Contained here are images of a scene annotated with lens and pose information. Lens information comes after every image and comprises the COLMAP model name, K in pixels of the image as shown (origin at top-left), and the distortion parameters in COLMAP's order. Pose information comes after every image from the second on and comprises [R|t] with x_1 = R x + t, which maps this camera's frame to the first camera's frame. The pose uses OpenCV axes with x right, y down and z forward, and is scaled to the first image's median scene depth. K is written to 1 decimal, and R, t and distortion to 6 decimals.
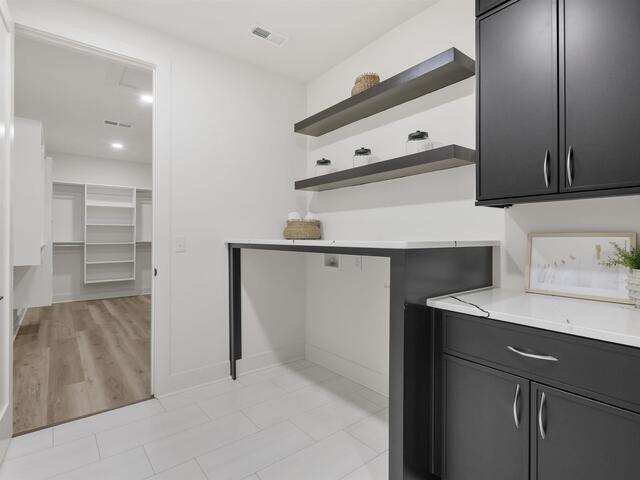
lens RADIAL K [[327.0, 0, 317.2], [0, 327.0, 235.4], [0, 0, 1]] dist [0.022841, -0.000506]
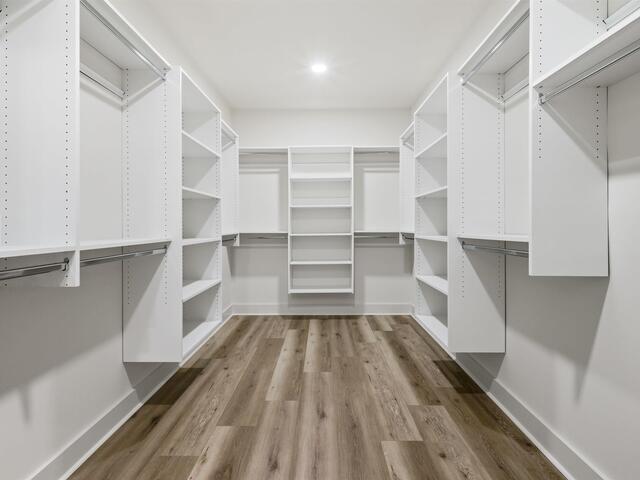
lens RADIAL K [[327.0, 0, 318.2], [0, 327.0, 236.4], [0, 0, 1]] dist [0.022841, -0.000506]
pose [[0.760024, -0.003199, -0.649887, -0.207314], [0.007703, 0.999962, 0.004086, 0.026044], [0.649849, -0.008112, 0.760020, 0.507694]]
